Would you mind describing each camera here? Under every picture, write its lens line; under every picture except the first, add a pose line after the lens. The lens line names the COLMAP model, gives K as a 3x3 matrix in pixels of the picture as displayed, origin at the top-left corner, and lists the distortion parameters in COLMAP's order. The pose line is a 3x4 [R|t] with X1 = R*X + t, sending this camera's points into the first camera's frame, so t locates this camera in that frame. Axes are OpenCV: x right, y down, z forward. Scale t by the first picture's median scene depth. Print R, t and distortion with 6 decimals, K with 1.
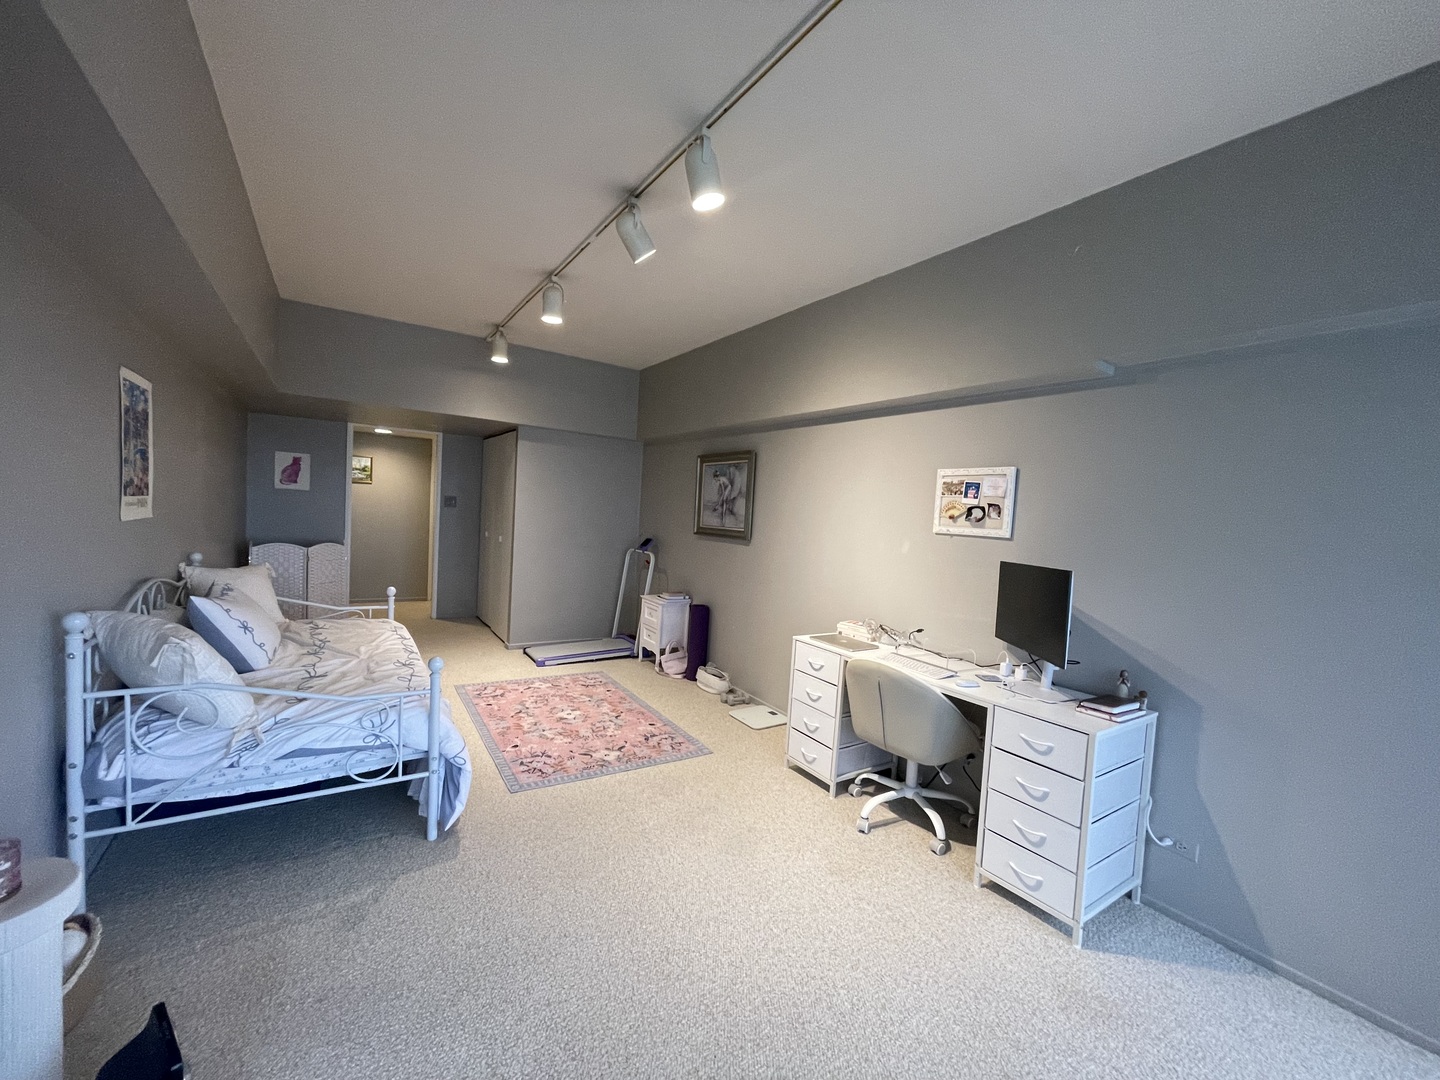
lens RADIAL K [[578.6, 0, 712.9], [0, 578.6, 545.3], [0, 0, 1]] dist [0.000543, -0.000934]
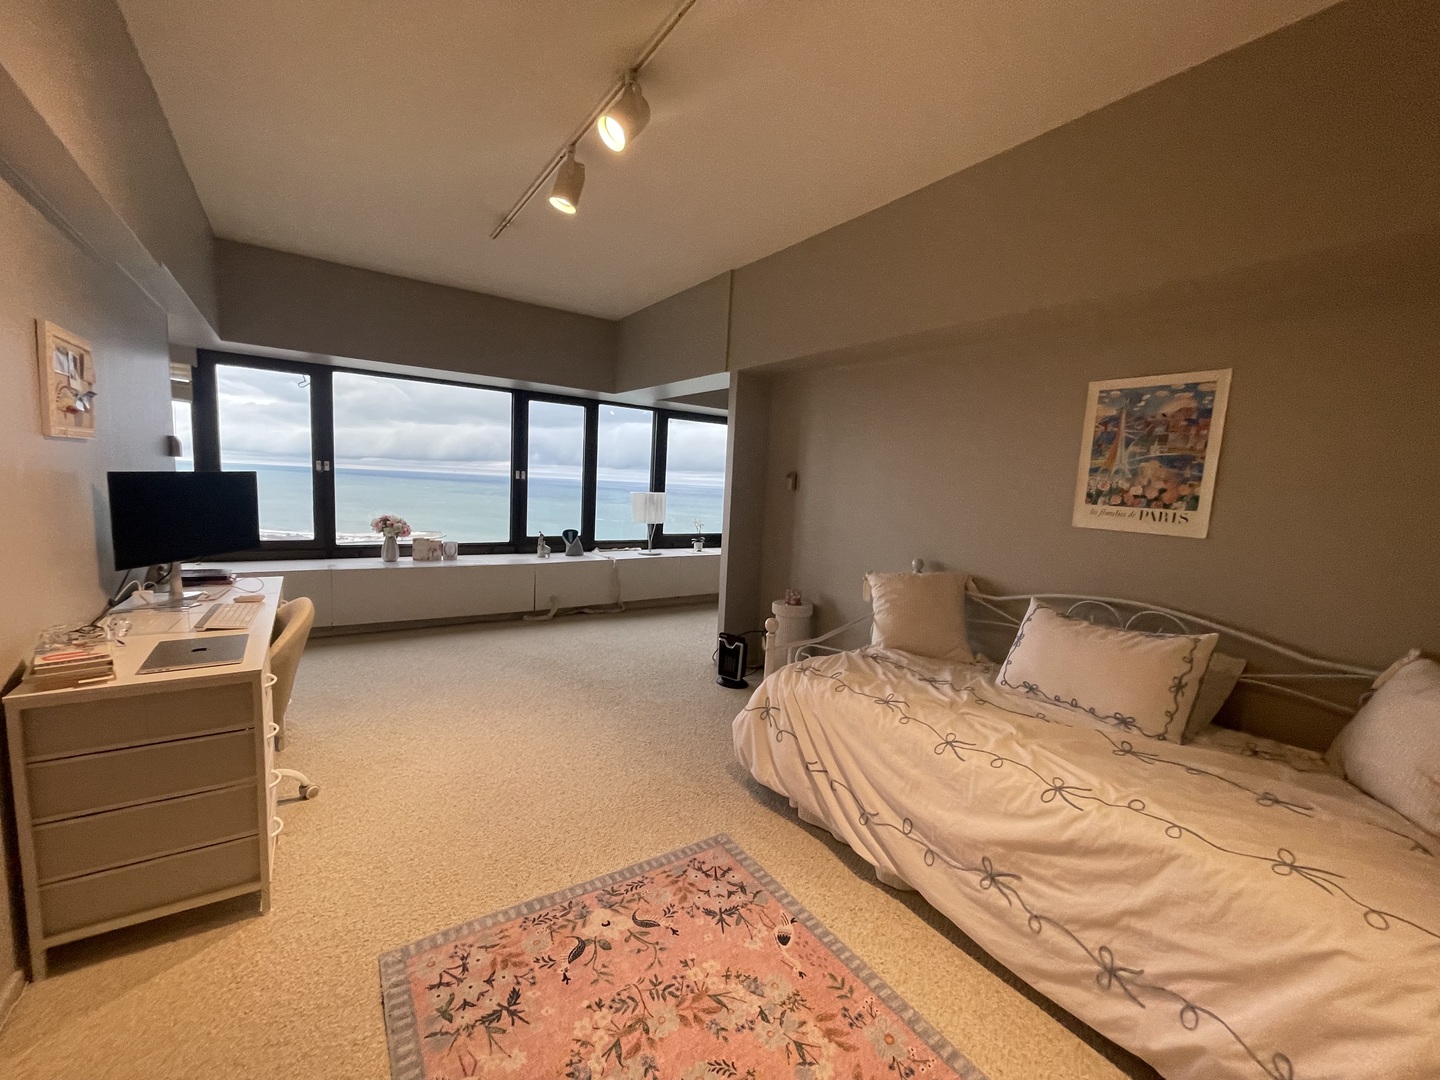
lens RADIAL K [[578.6, 0, 712.4], [0, 578.6, 547.6], [0, 0, 1]] dist [0.000543, -0.000934]
pose [[-0.993270, -0.108677, -0.040051, -0.201569], [-0.113972, 0.978661, 0.170976, -0.072242], [0.020615, 0.174390, -0.984461, 1.336088]]
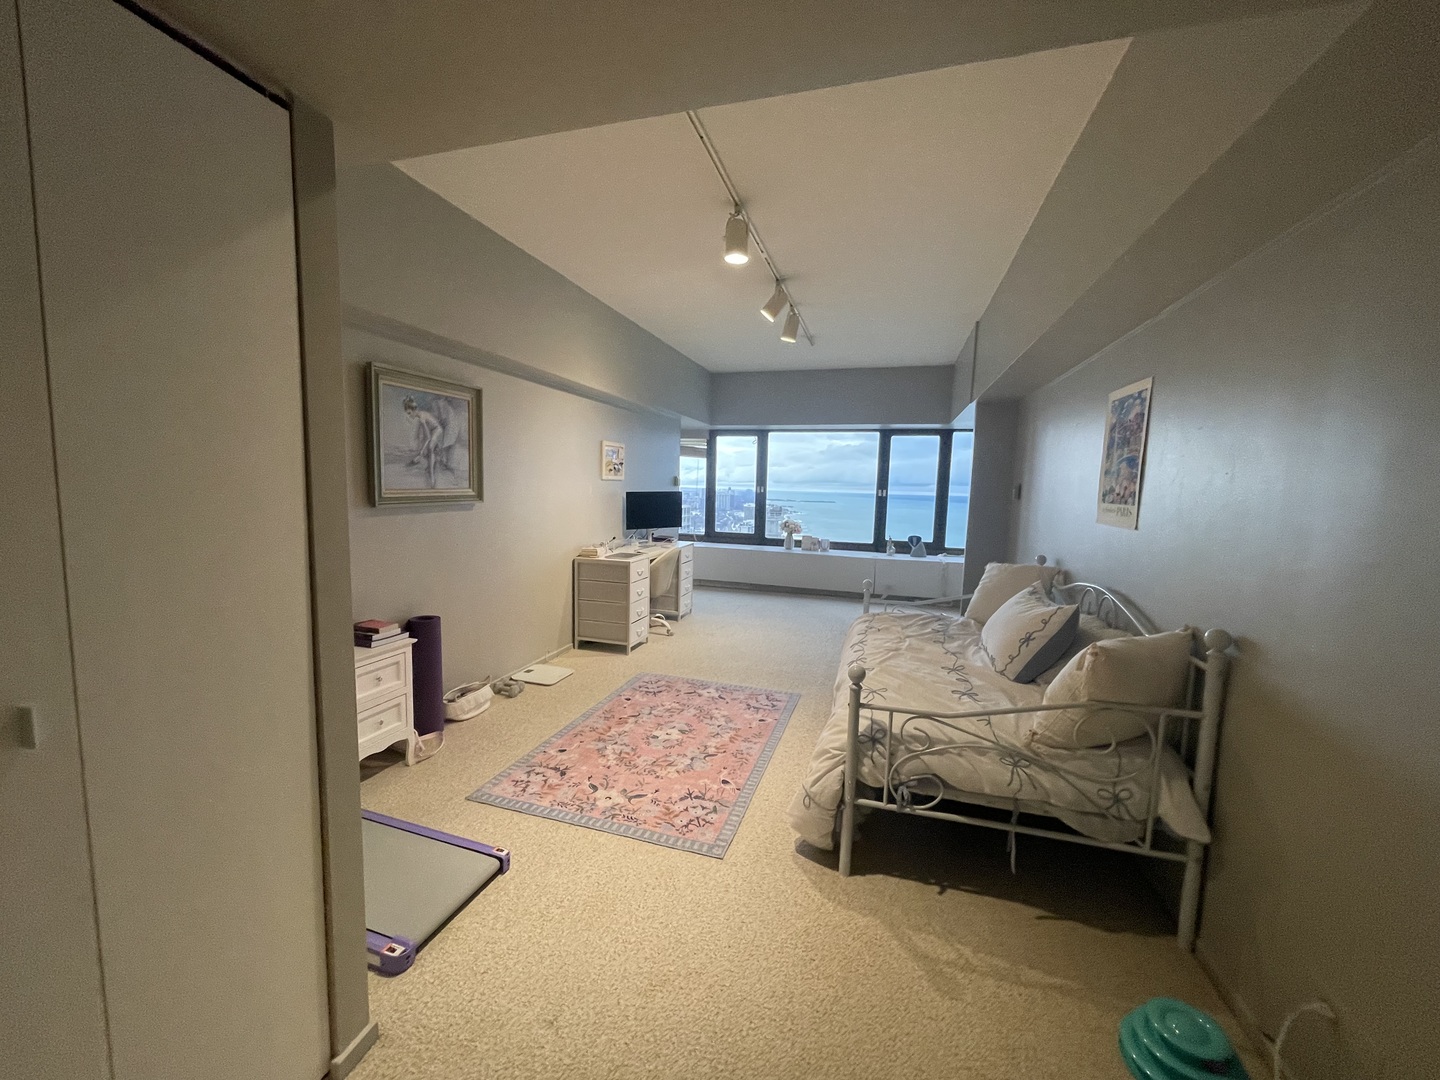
lens RADIAL K [[578.6, 0, 716.9], [0, 578.6, 550.1], [0, 0, 1]] dist [0.000543, -0.000934]
pose [[-0.649252, -0.166373, 0.742153, -0.917916], [-0.023862, 0.979757, 0.198763, -0.135149], [-0.760199, 0.111338, -0.640080, 1.547747]]
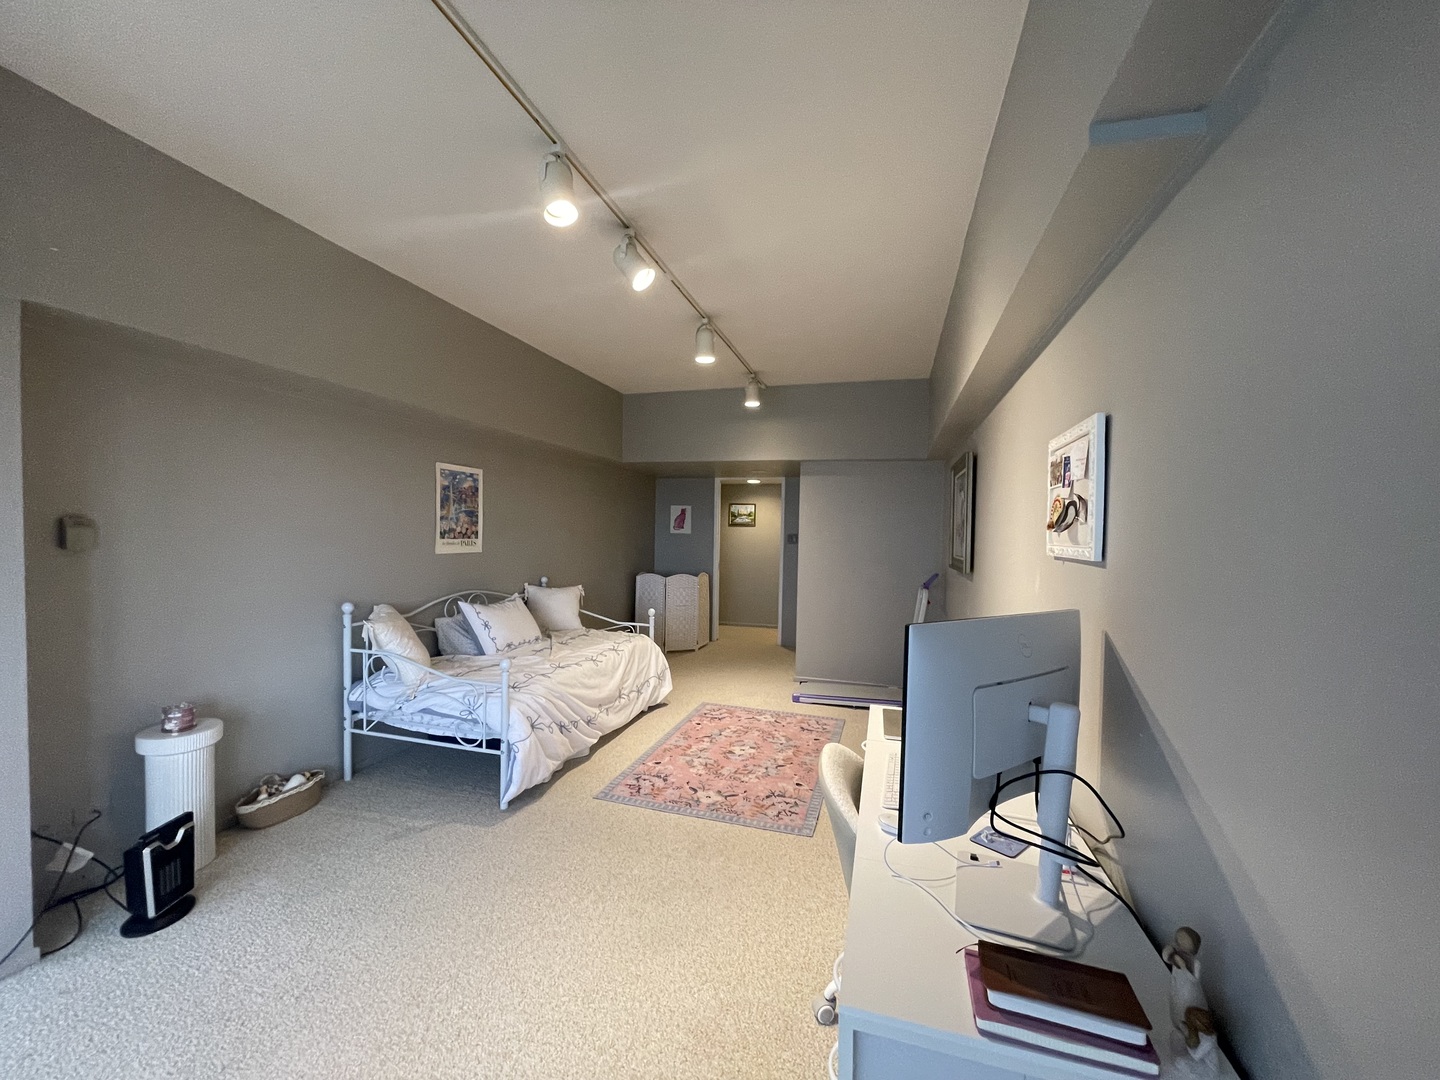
lens RADIAL K [[578.6, 0, 717.8], [0, 578.6, 546.6], [0, 0, 1]] dist [0.000543, -0.000934]
pose [[0.653325, -0.025874, -0.756635, 0.502684], [-0.025441, 0.998101, -0.056098, 0.006659], [0.756650, 0.055900, 0.651426, 0.340332]]
